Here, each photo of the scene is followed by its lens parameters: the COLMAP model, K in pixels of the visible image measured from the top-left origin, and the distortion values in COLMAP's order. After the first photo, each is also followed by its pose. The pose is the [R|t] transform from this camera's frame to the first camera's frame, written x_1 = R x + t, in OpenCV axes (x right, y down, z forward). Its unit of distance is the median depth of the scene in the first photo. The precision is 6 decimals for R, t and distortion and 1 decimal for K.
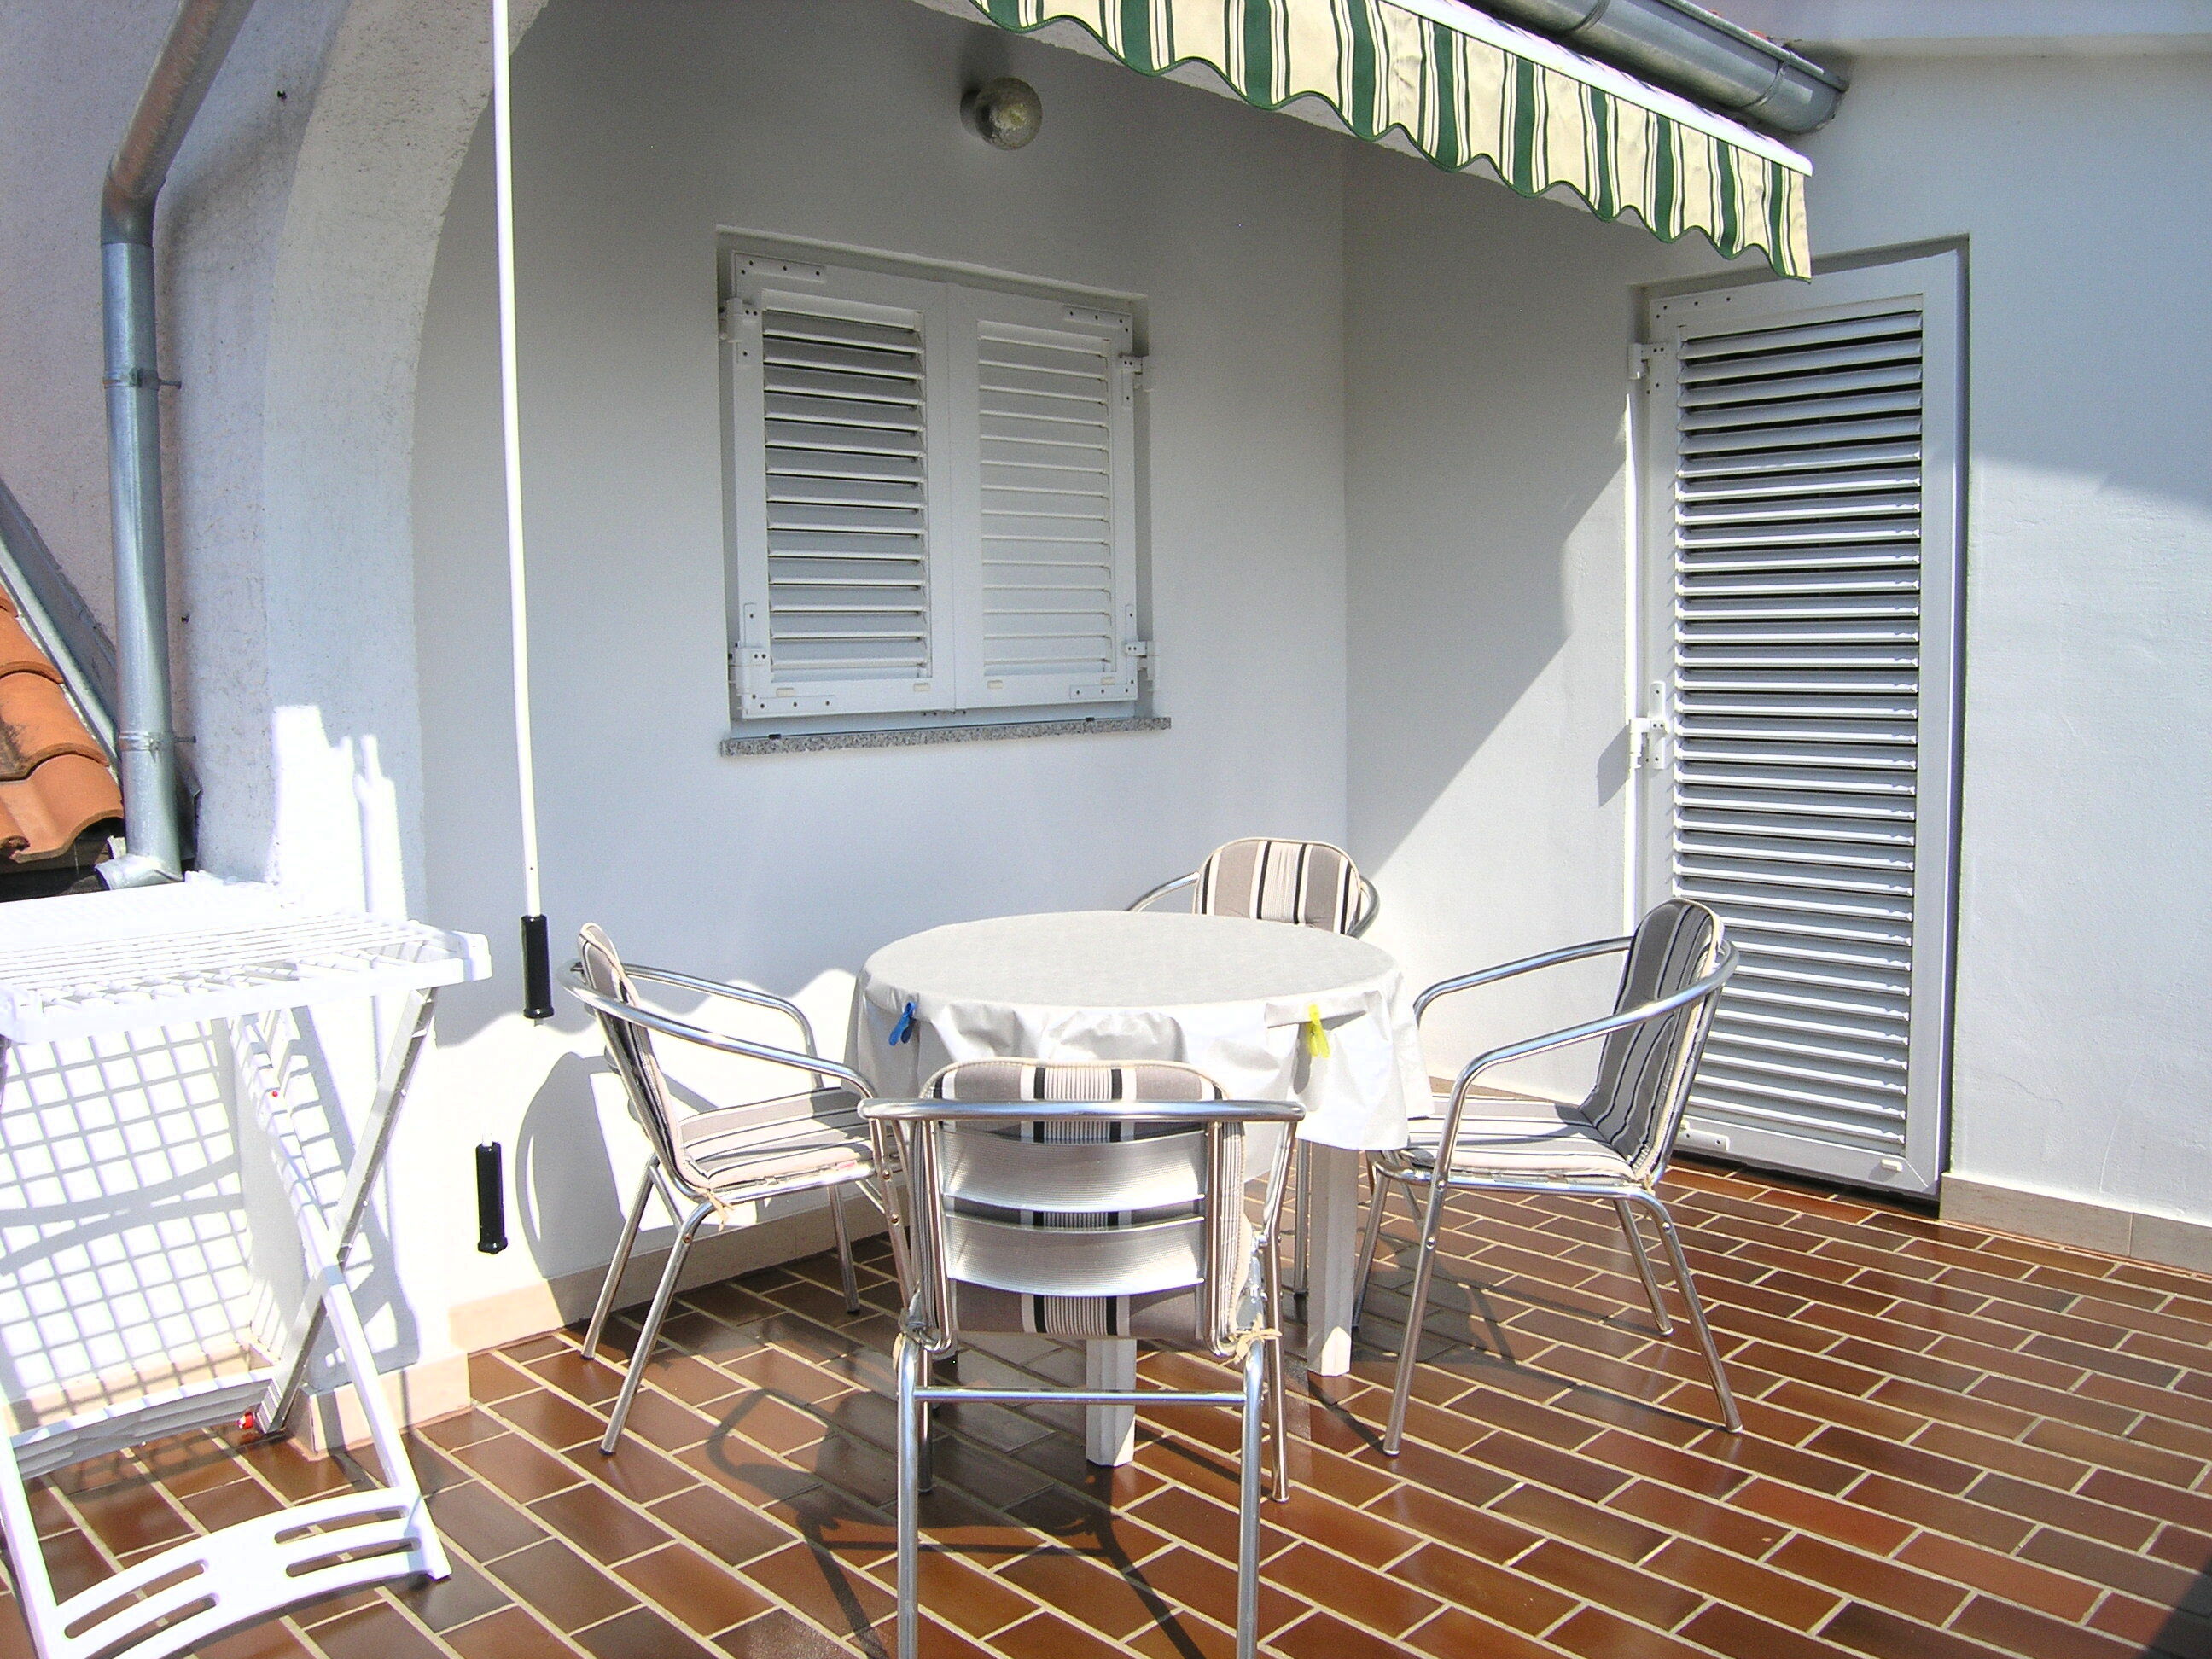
lens RADIAL K [[1780.3, 0, 1094.8], [0, 1780.3, 819.6], [0, 0, 1]] dist [-0.111771, 0.054596]
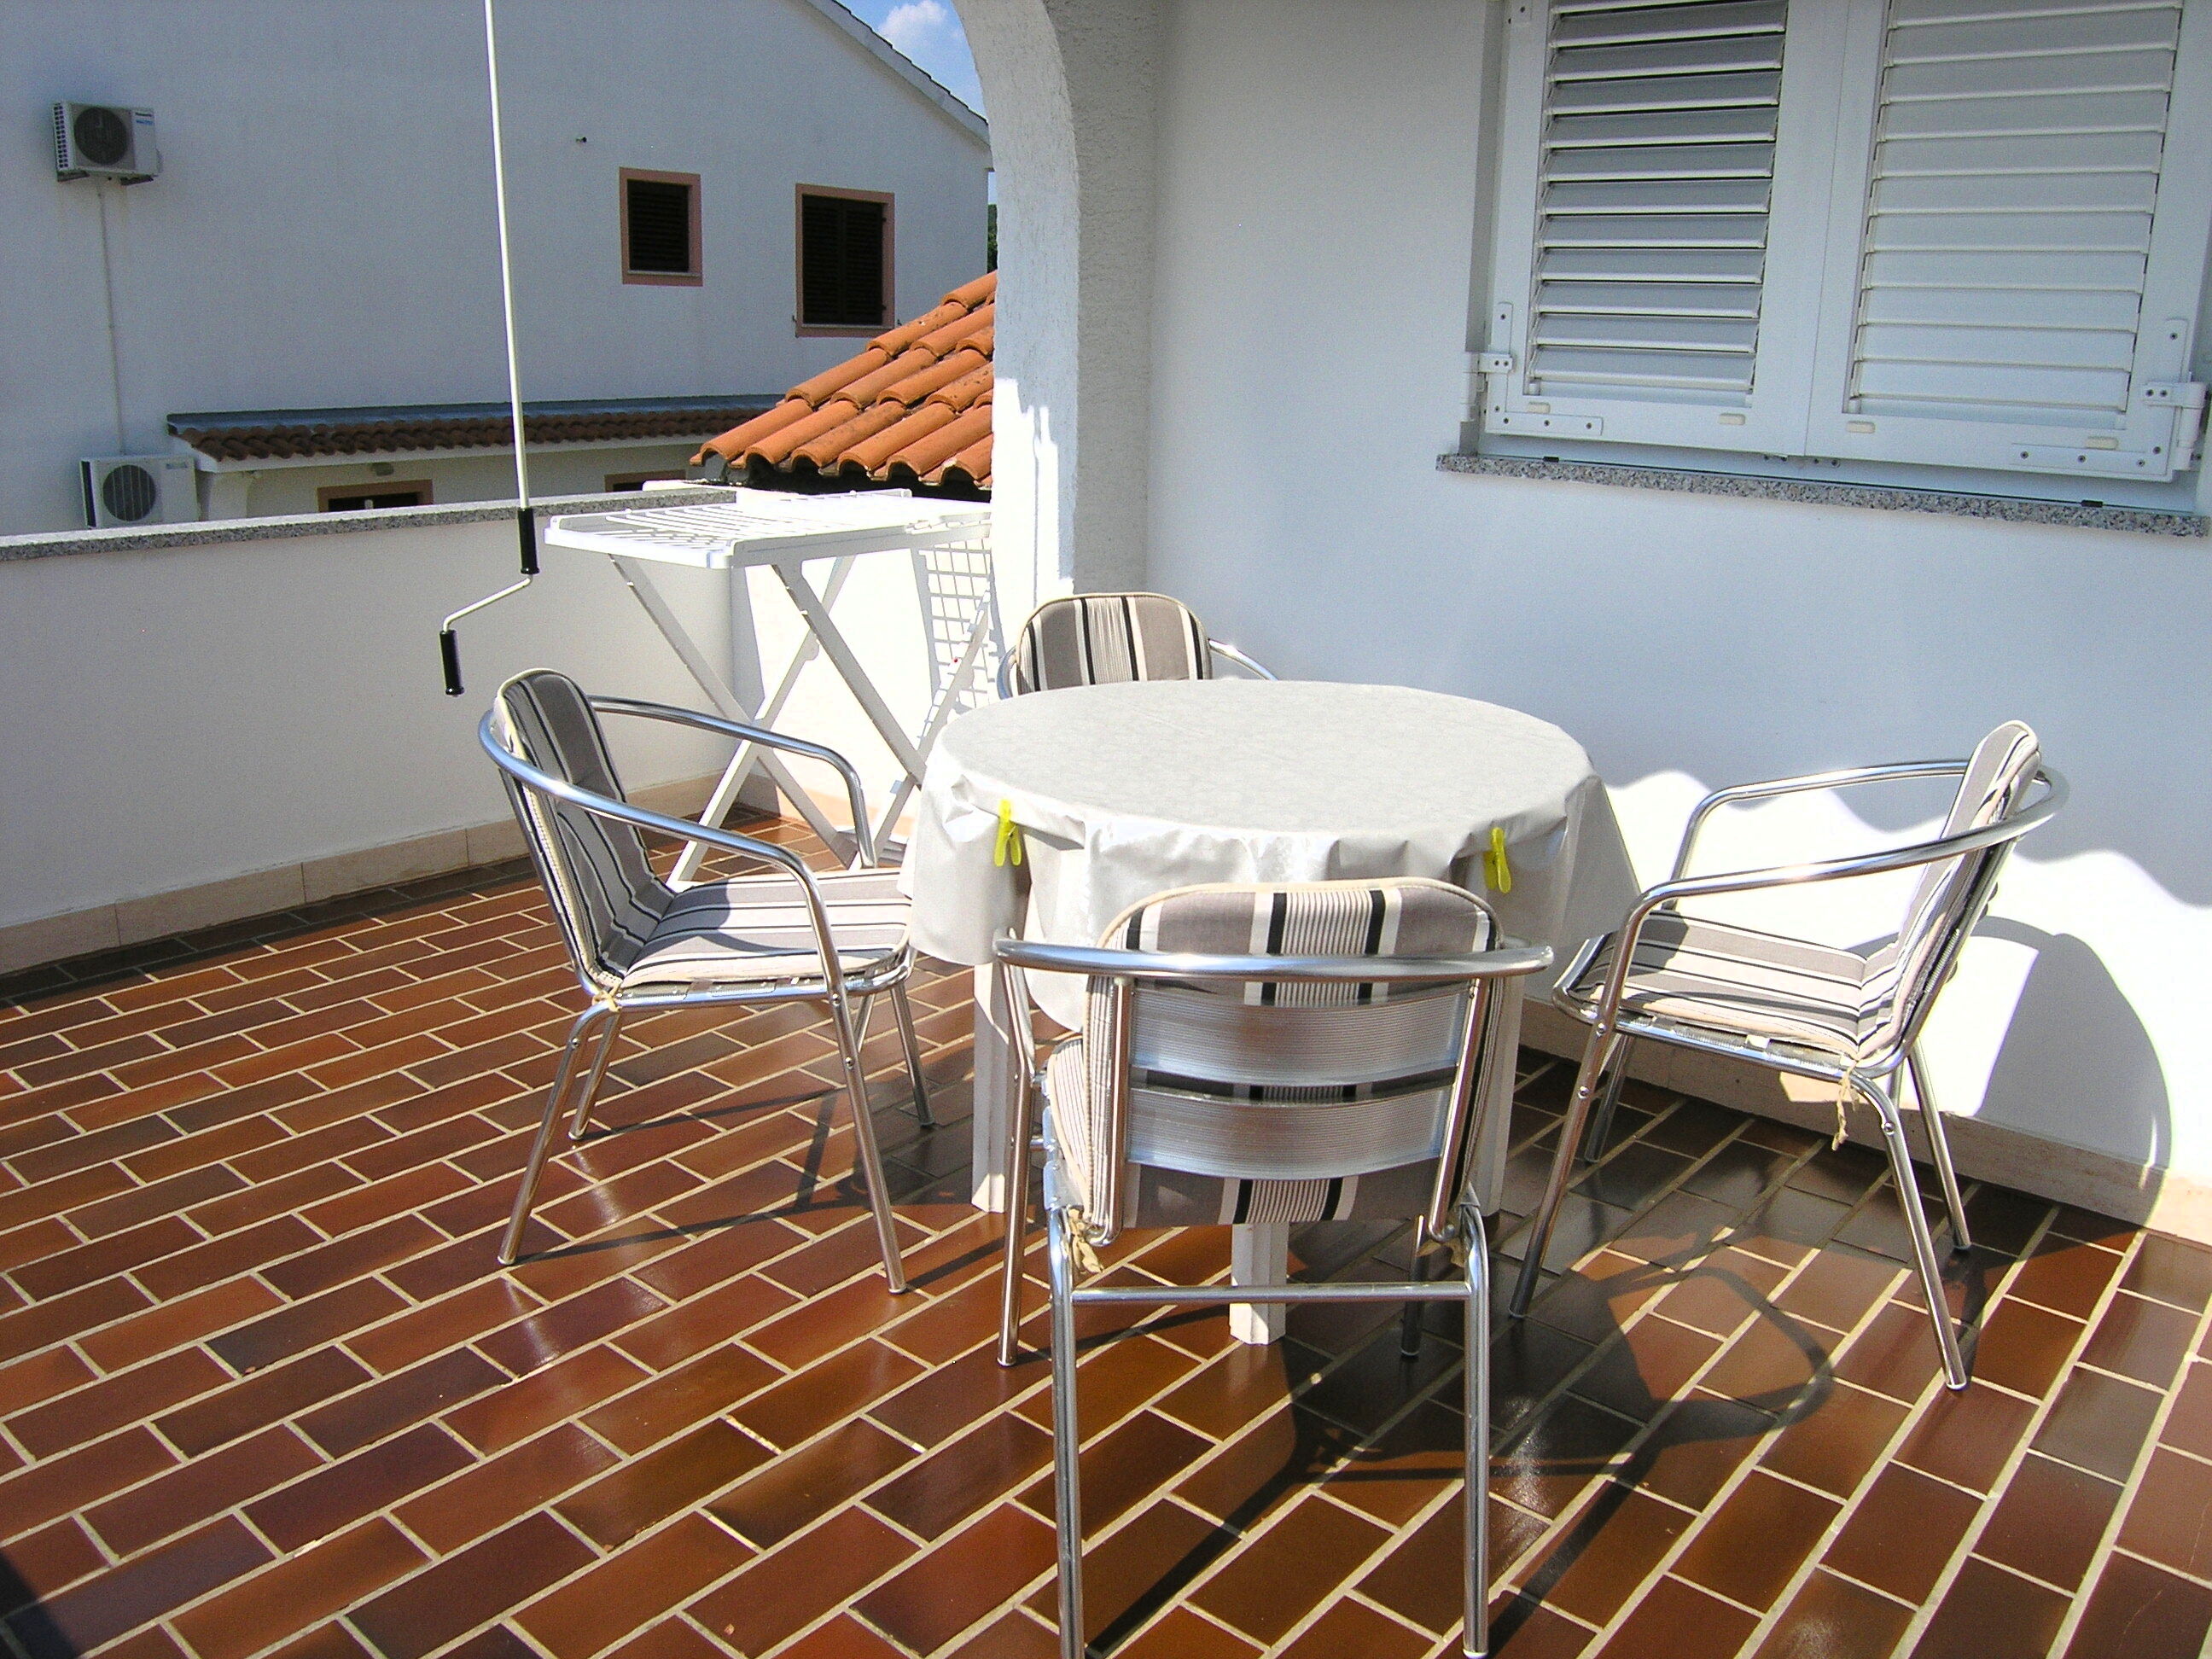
lens RADIAL K [[1780.3, 0, 1094.8], [0, 1780.3, 819.6], [0, 0, 1]] dist [-0.111771, 0.054596]
pose [[0.087016, 0.277564, -0.956758, 0.696000], [-0.118442, 0.956471, 0.266709, -0.084289], [0.989141, 0.090112, 0.116104, 0.715099]]
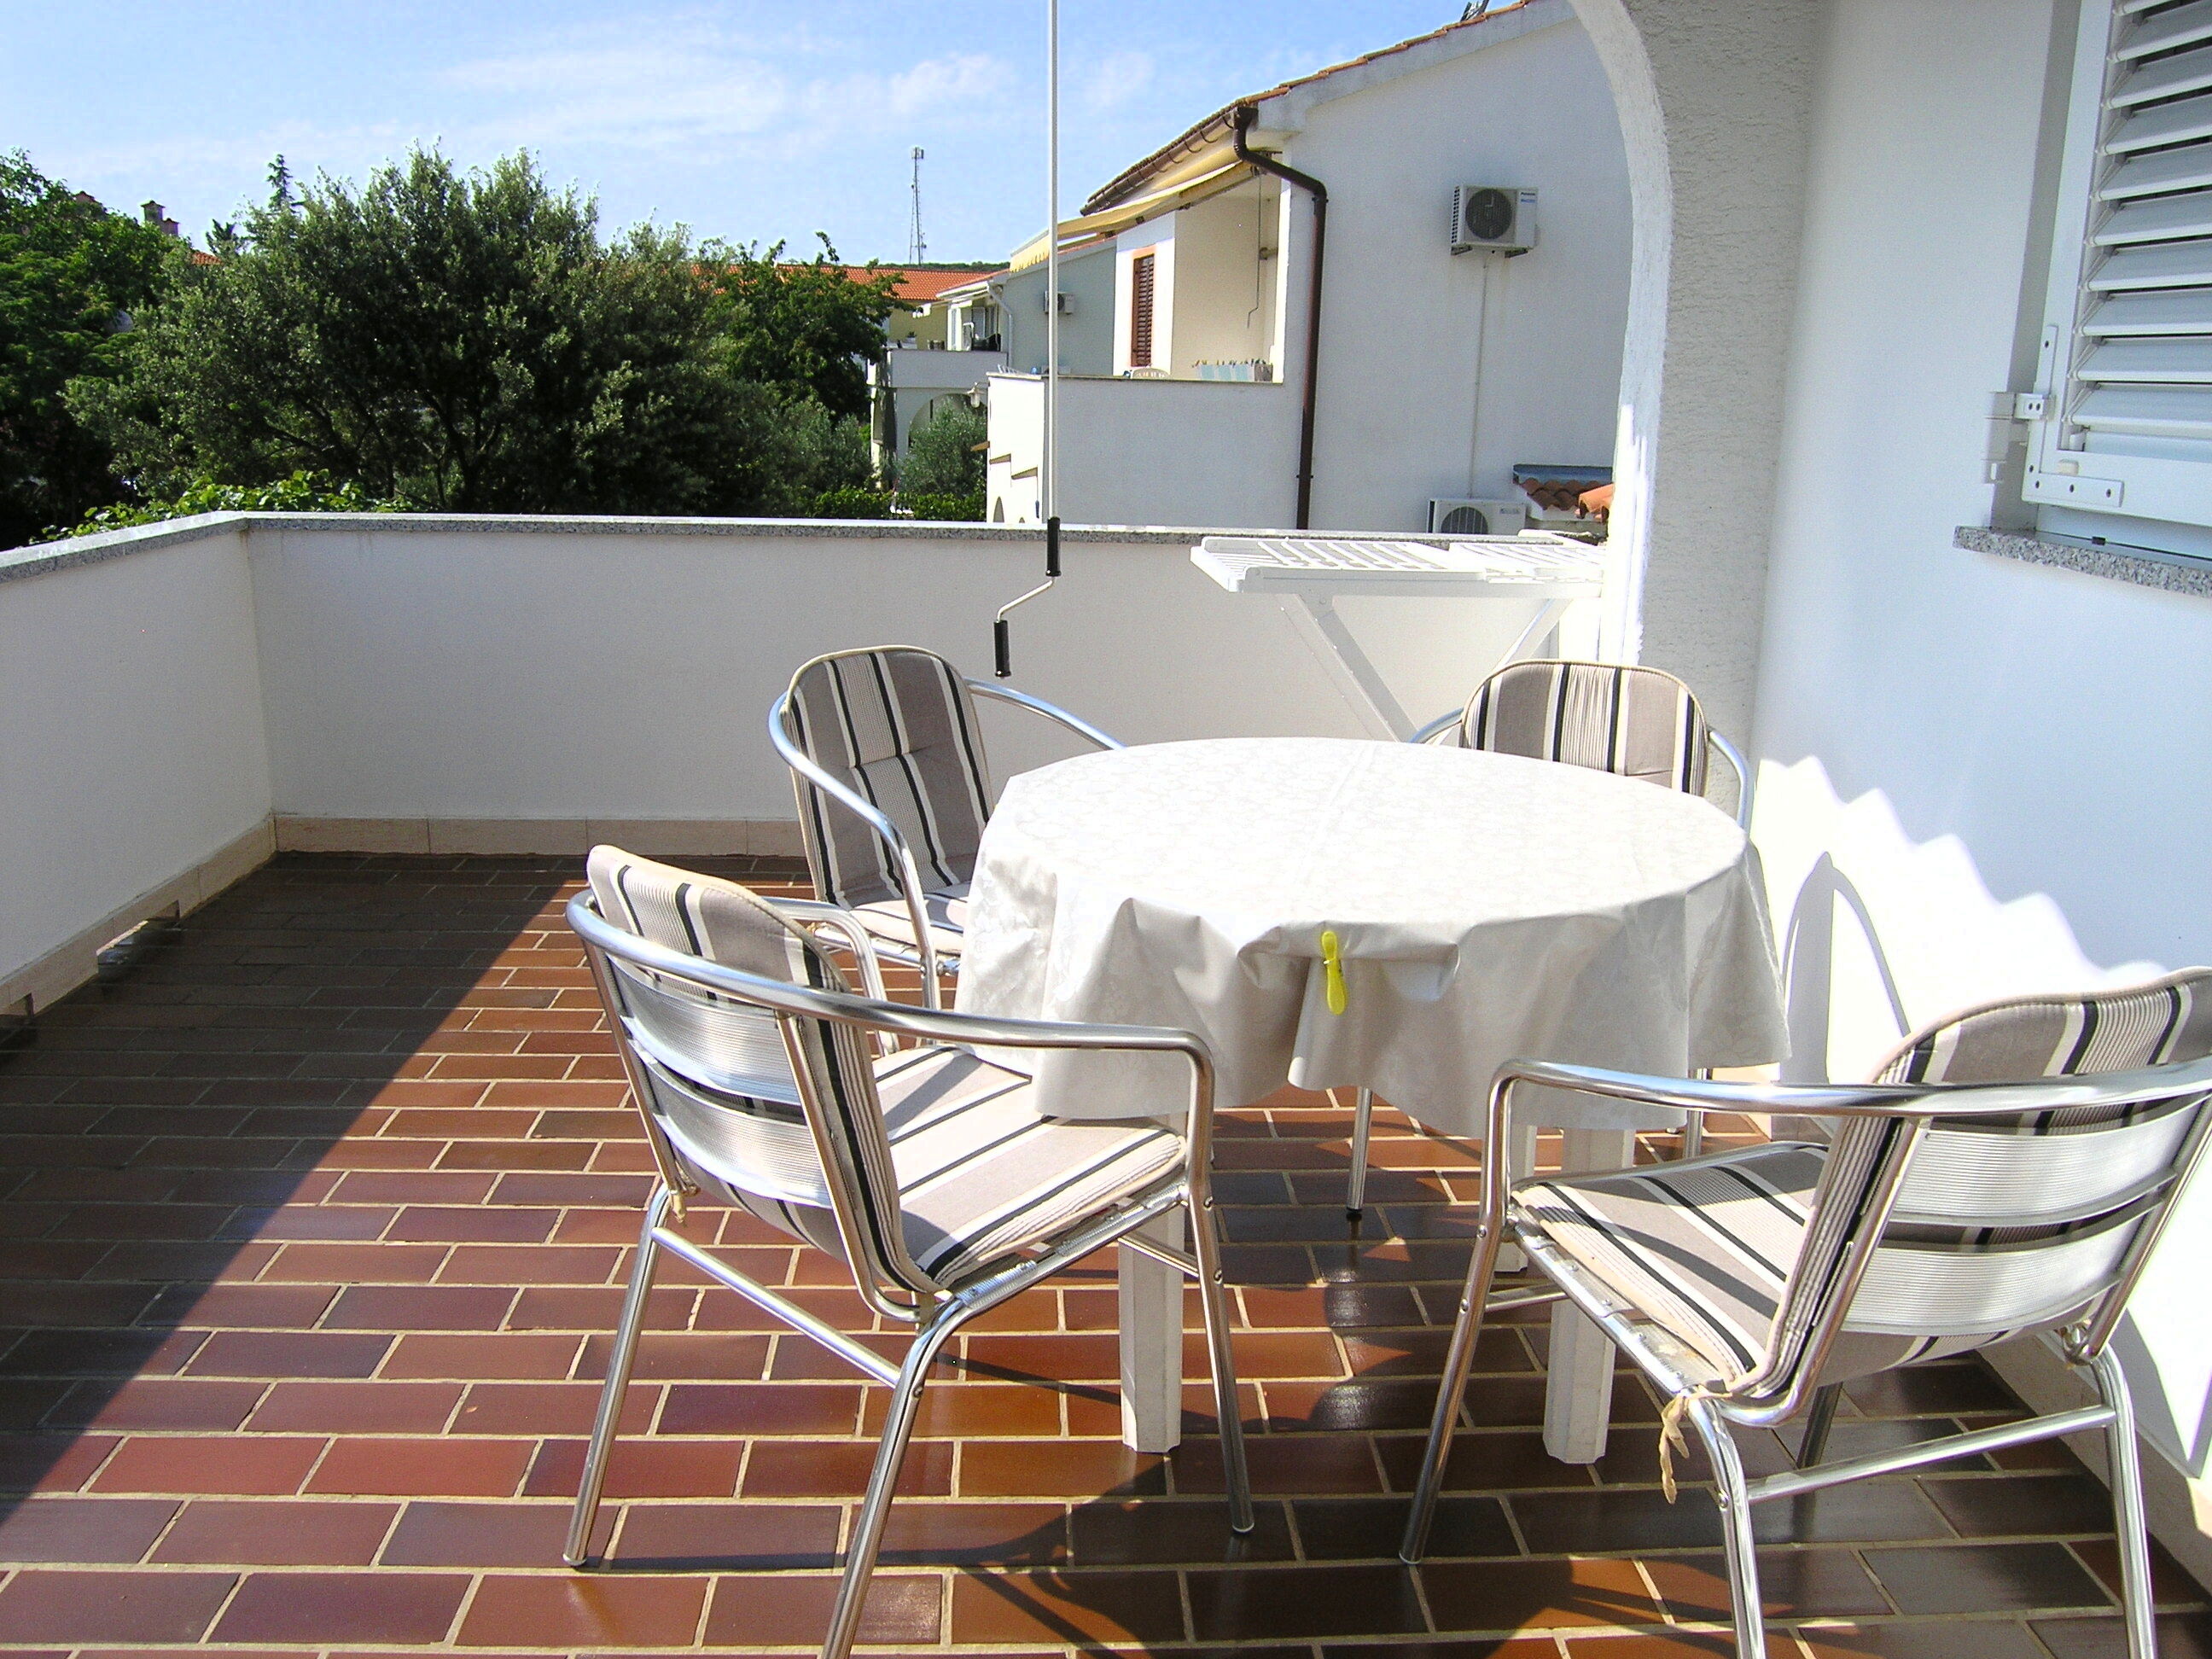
lens RADIAL K [[1780.3, 0, 1094.8], [0, 1780.3, 819.6], [0, 0, 1]] dist [-0.111771, 0.054596]
pose [[-0.665641, 0.178069, -0.724717, 0.528461], [-0.087855, 0.945664, 0.313052, -0.116225], [0.741083, 0.272050, -0.613828, 1.168940]]
